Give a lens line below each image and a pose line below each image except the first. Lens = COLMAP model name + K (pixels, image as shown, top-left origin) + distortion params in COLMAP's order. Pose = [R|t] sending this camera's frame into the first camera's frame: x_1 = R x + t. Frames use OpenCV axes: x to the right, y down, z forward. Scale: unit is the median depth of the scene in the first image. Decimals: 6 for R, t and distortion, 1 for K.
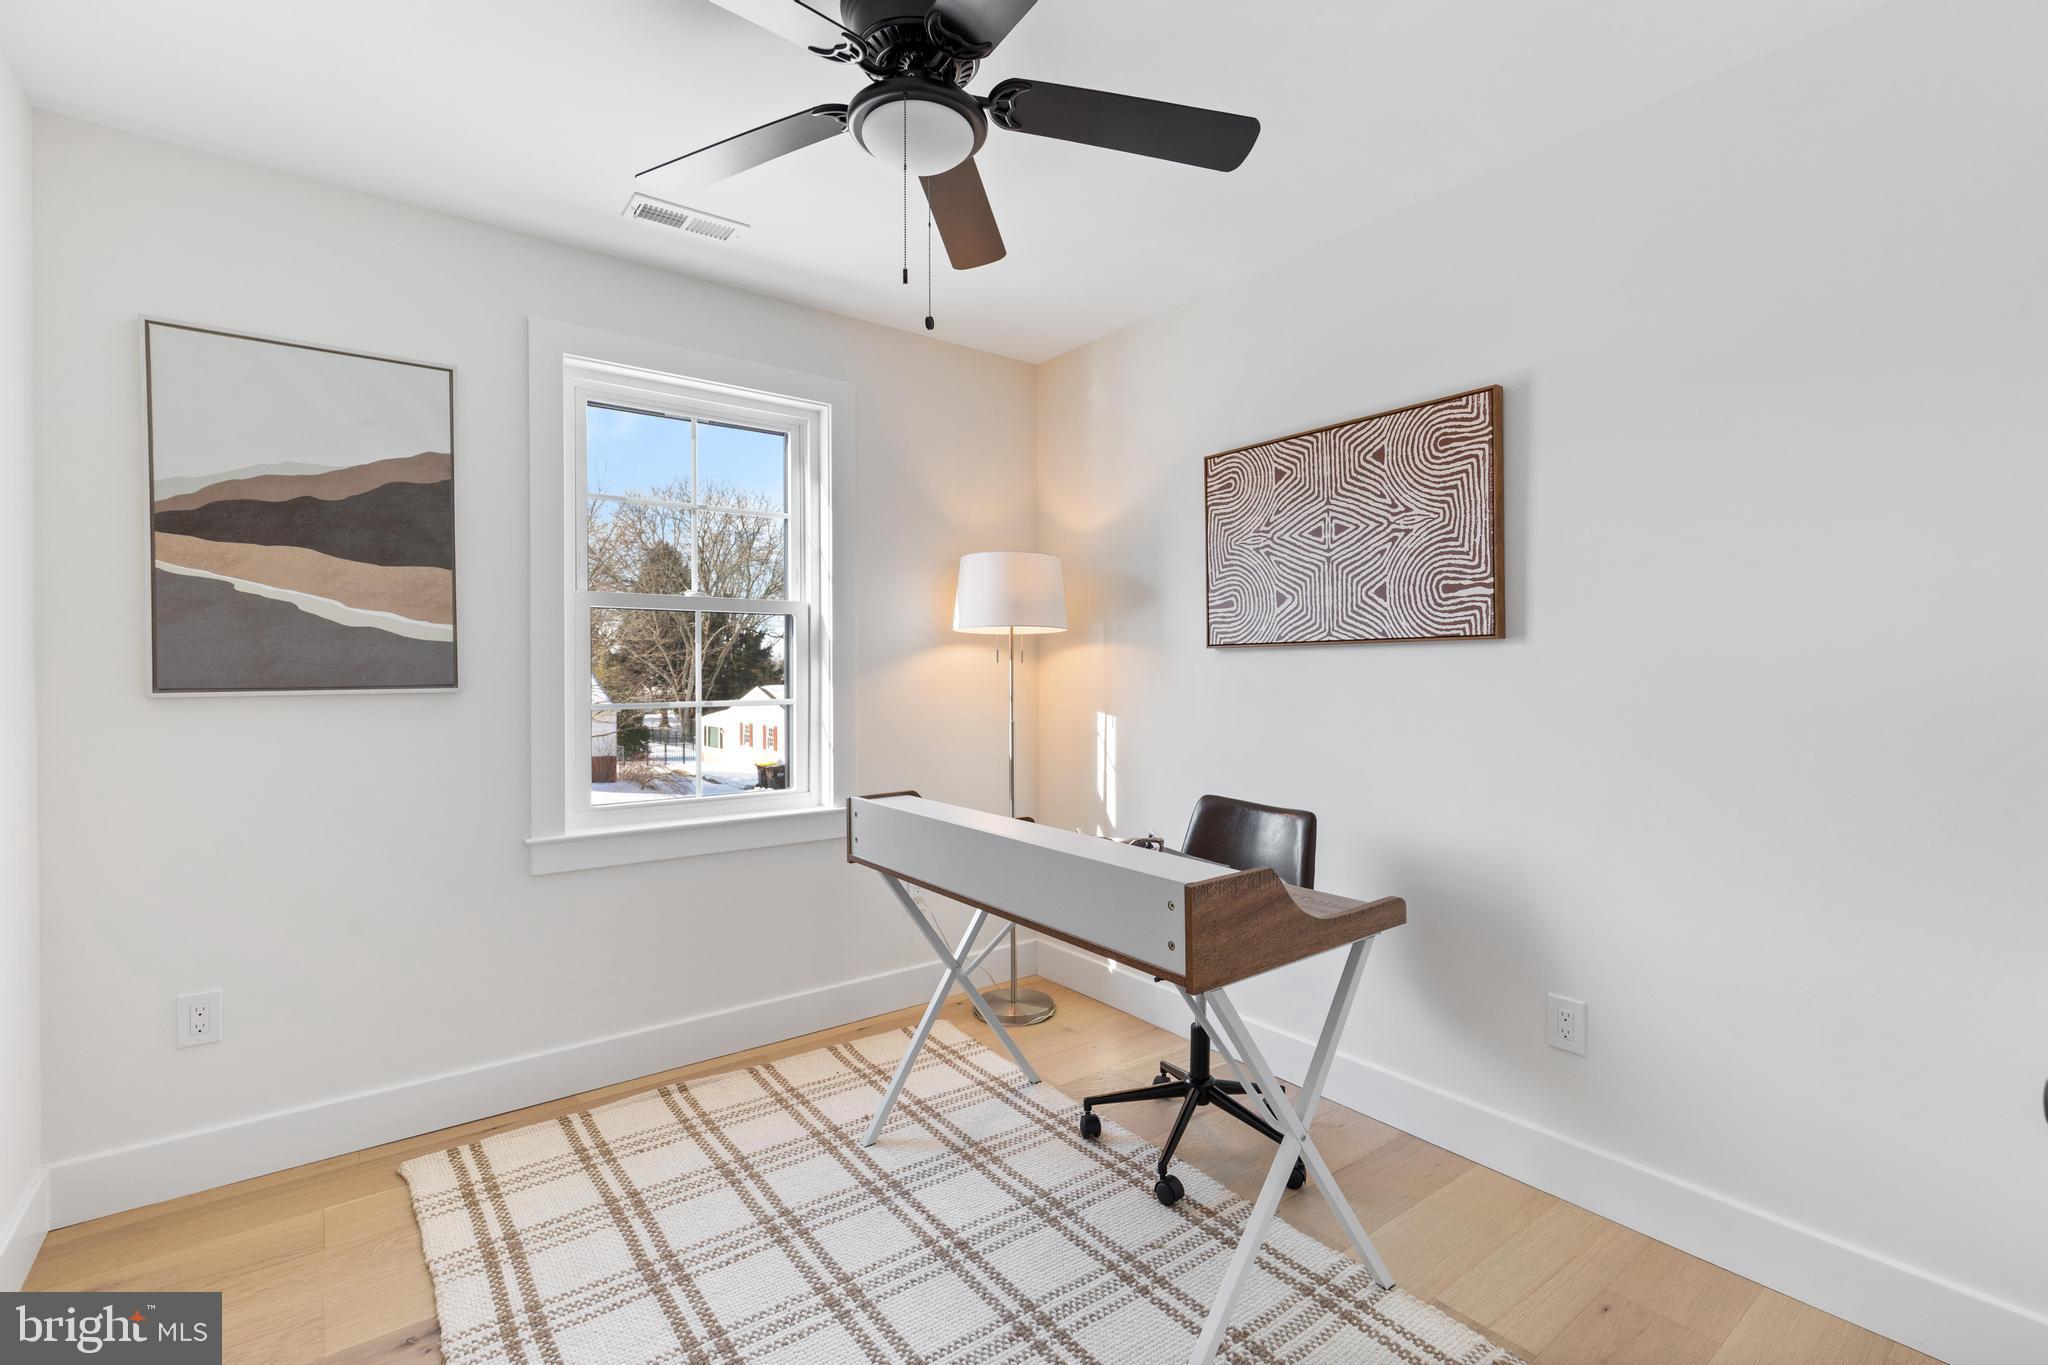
lens RADIAL K [[920.4, 0, 1017.5], [0, 920.4, 666.4], [0, 0, 1]] dist [-0.003015, -0.001203]
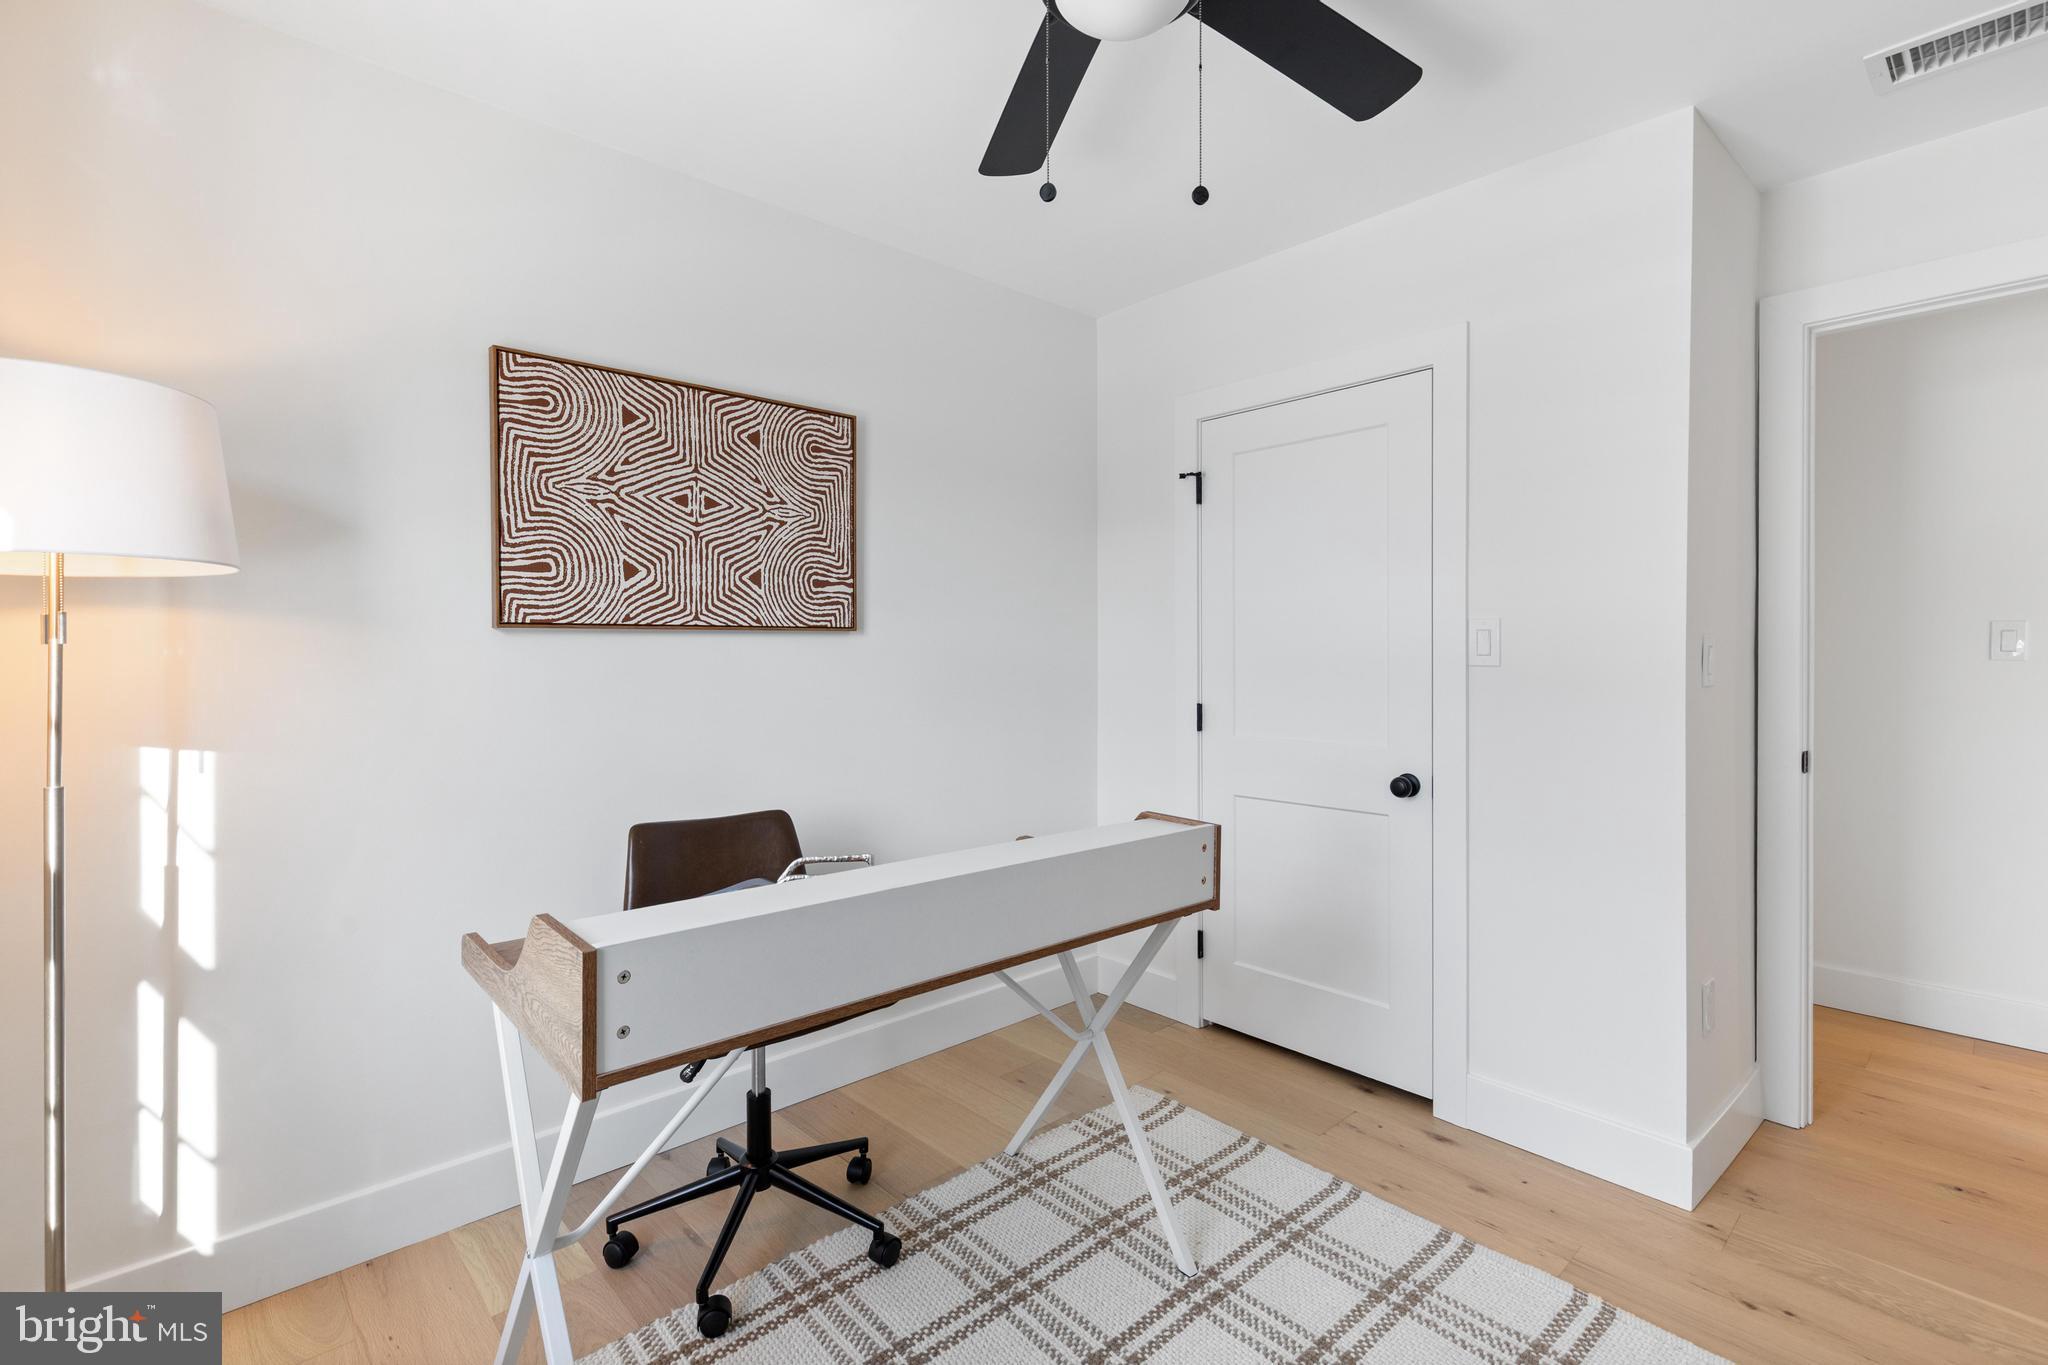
lens RADIAL K [[920.4, 0, 1017.5], [0, 920.4, 666.4], [0, 0, 1]] dist [-0.003015, -0.001203]
pose [[-0.095825, -0.006770, 0.995375, -0.606397], [0.002660, 0.999972, 0.007057, 0.006671], [-0.995395, 0.003324, -0.095804, 0.810656]]
